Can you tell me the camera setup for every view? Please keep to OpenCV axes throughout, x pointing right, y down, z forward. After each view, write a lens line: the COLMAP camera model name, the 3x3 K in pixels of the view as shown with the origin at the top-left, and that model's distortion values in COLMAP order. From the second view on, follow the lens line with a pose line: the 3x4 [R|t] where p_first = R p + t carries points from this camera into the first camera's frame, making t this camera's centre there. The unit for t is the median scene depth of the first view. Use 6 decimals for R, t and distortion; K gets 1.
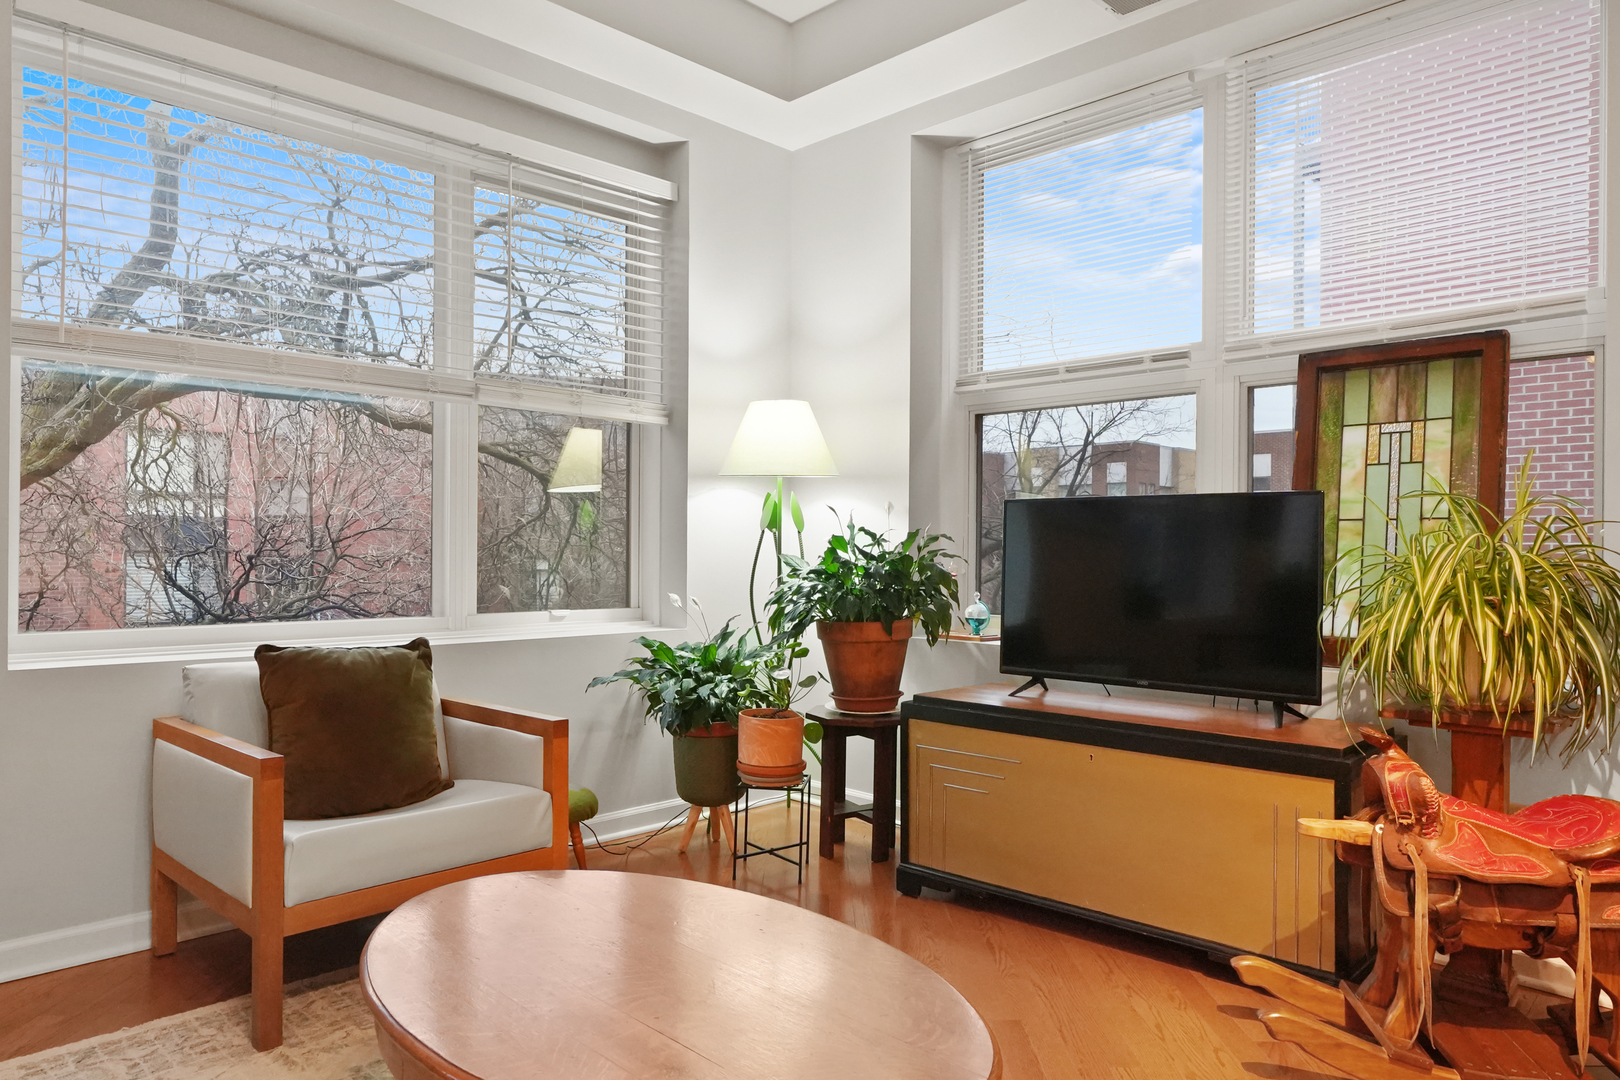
lens RADIAL K [[1047.6, 0, 813.5], [0, 1047.6, 541.3], [0, 0, 1]] dist [0.001653, 0.001944]
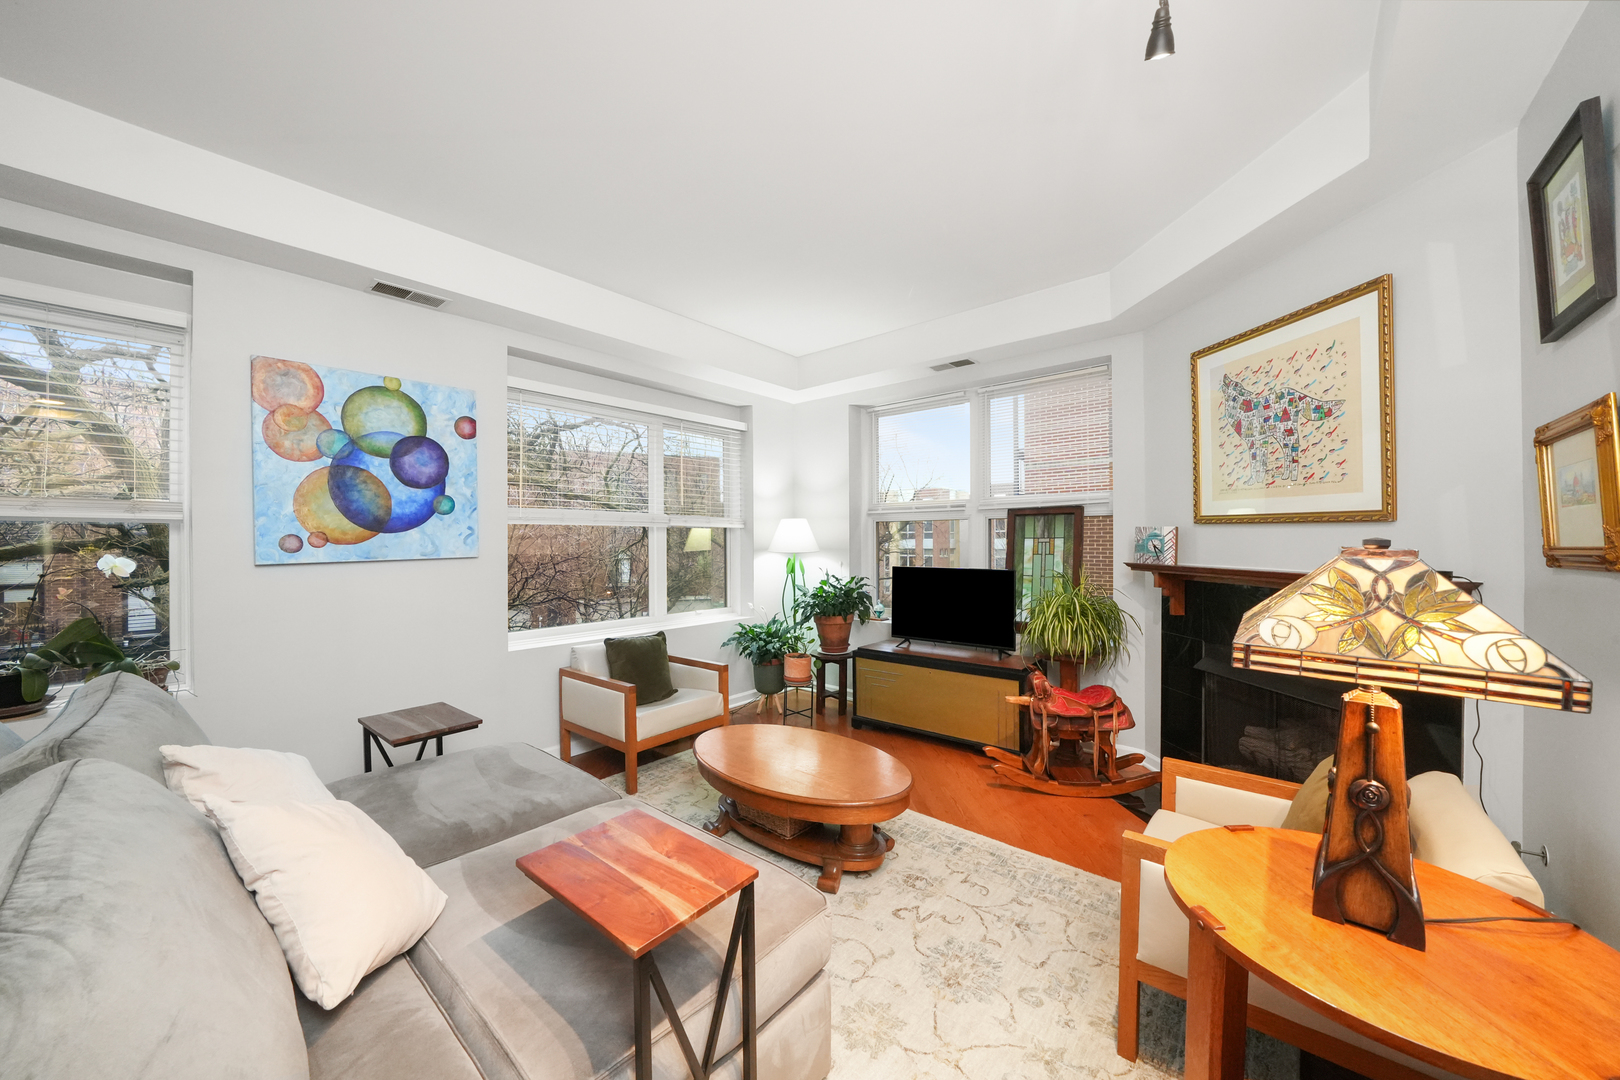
lens RADIAL K [[569.1, 0, 805.4], [0, 569.1, 539.2], [0, 0, 1]] dist [-0.019895, 0.001085]
pose [[0.997467, -0.010866, 0.070297, -0.118994], [0.010708, 0.999939, 0.002629, -0.113621], [-0.070322, -0.001870, 0.997523, -0.325807]]
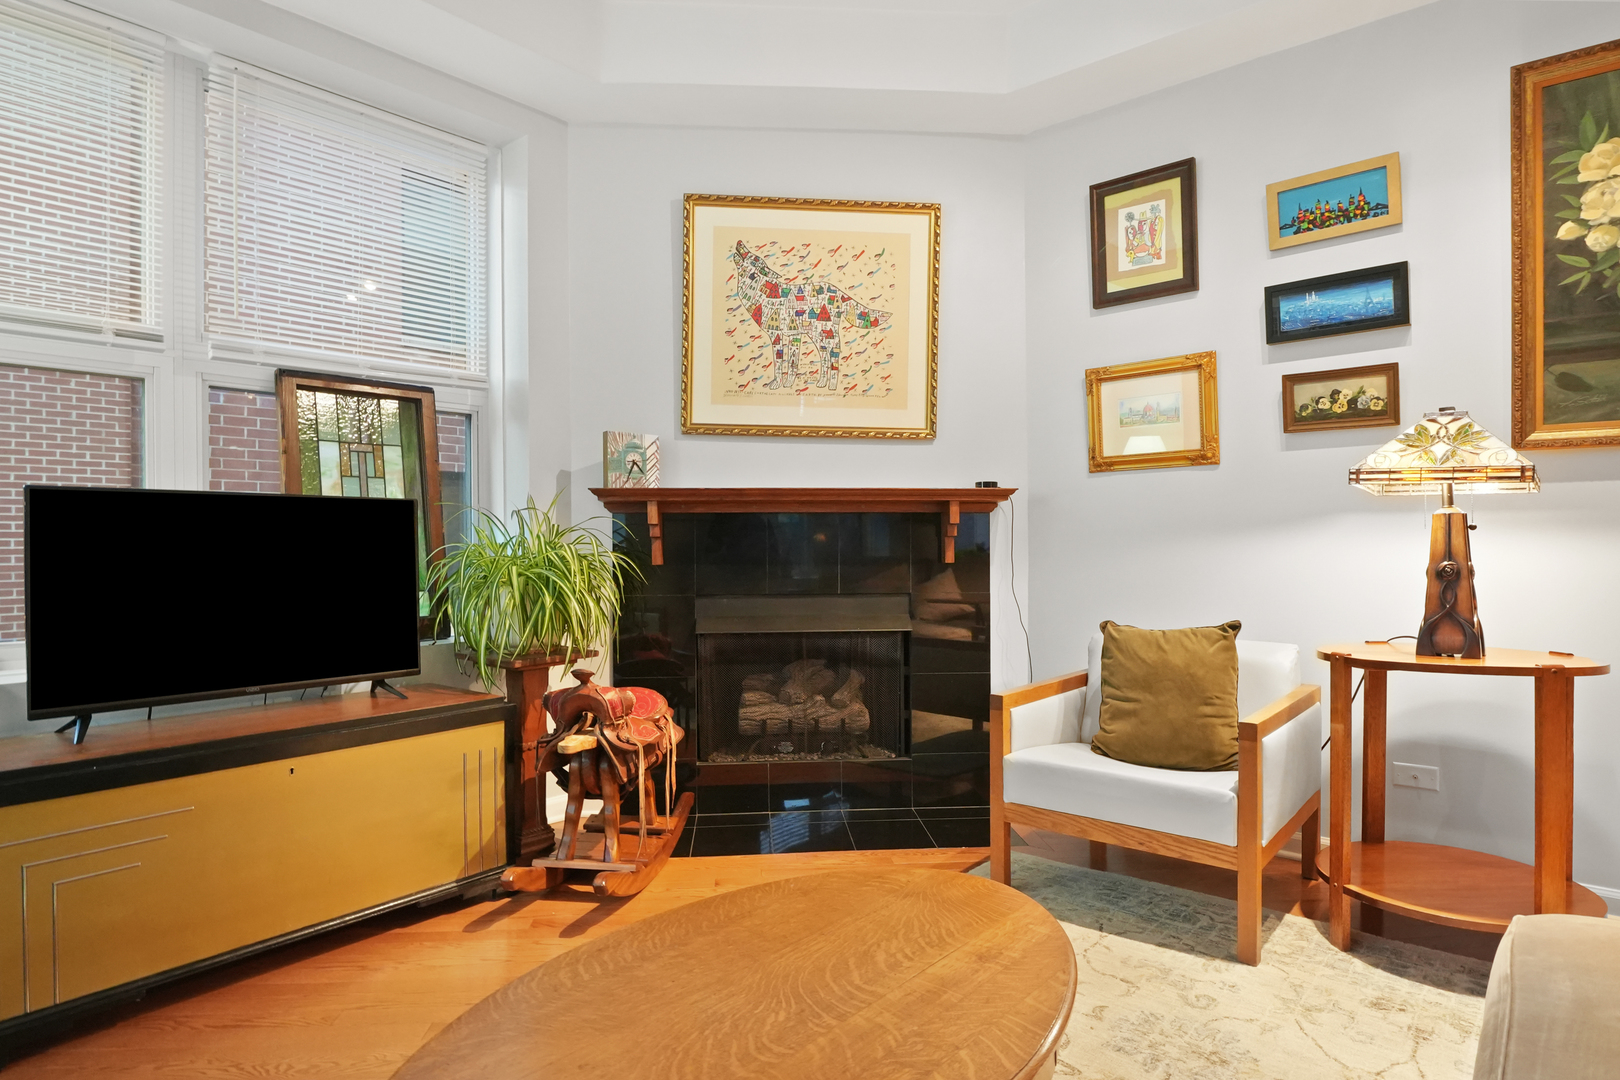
lens RADIAL K [[889.3, 0, 802.0], [0, 889.3, 549.9], [0, 0, 1]] dist [-0.017730, -0.001139]
pose [[-0.062261, -0.016269, 0.997927, -0.482357], [-0.000311, 0.999867, 0.016281, -0.005394], [-0.998060, 0.000703, -0.062258, 0.517227]]
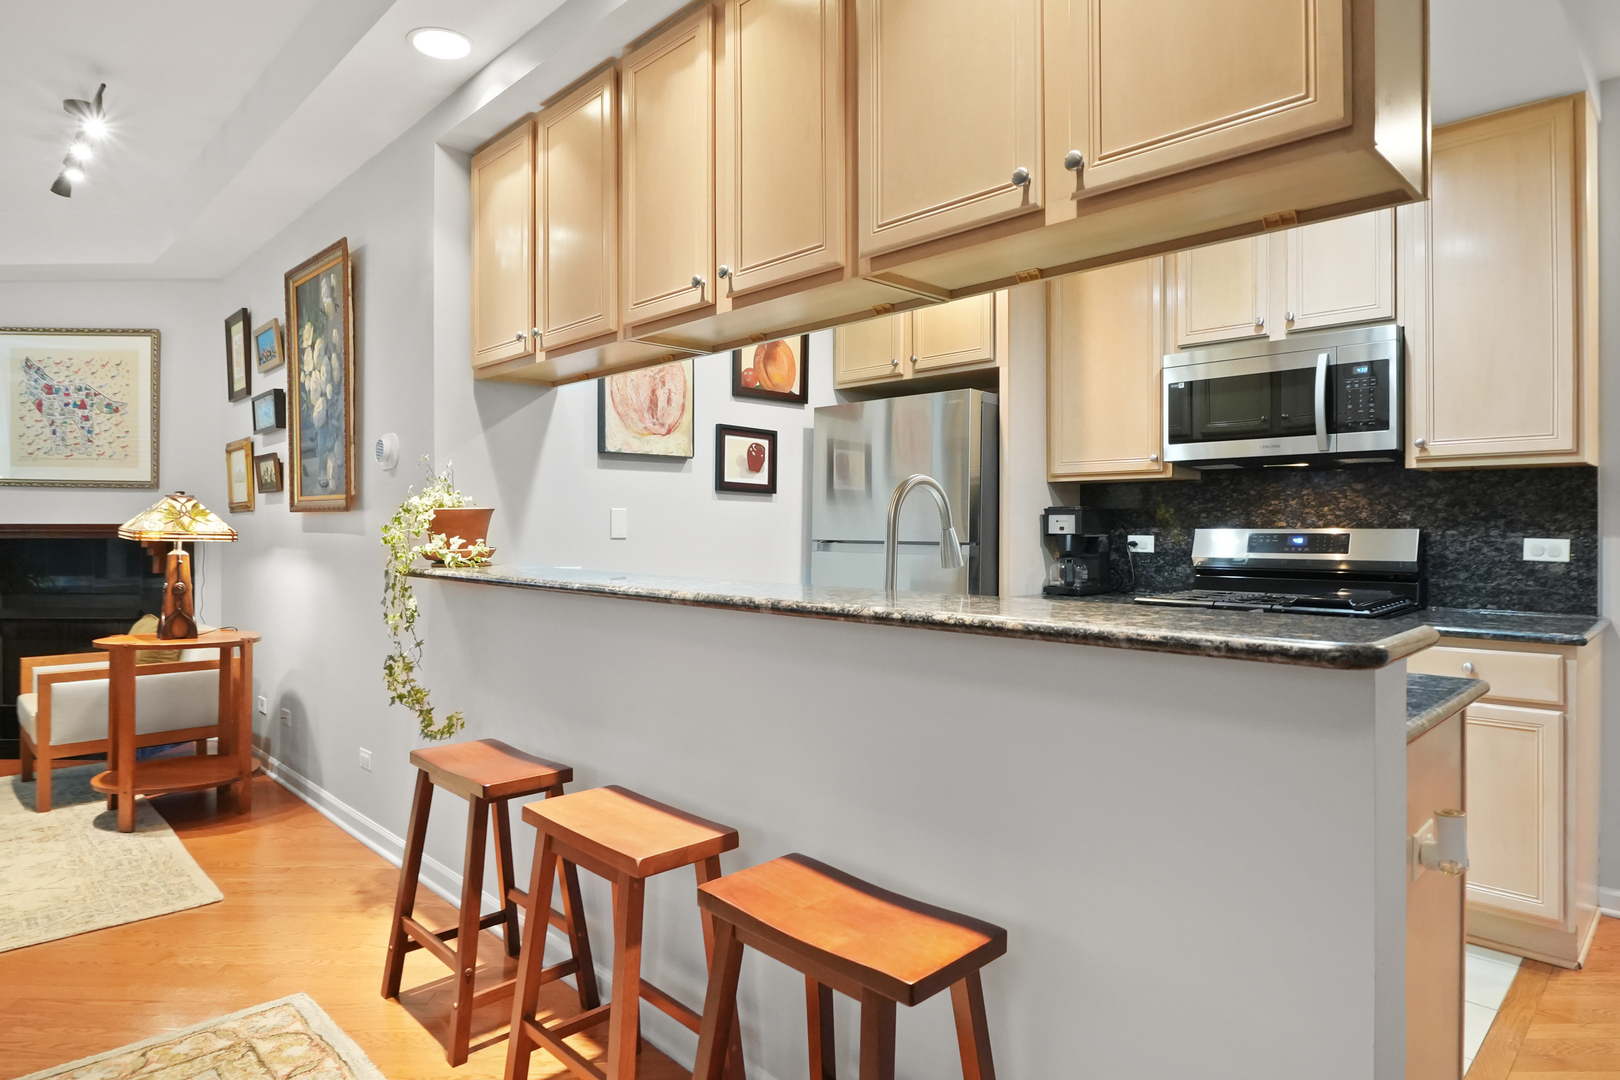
lens RADIAL K [[923.5, 0, 801.5], [0, 923.5, 531.6], [0, 0, 1]] dist [-0.010118, -0.001633]
pose [[0.016861, -0.011915, 0.999787, -1.042640], [-0.004276, 0.999919, 0.011989, -0.072994], [-0.999849, -0.004477, 0.016809, -0.925900]]
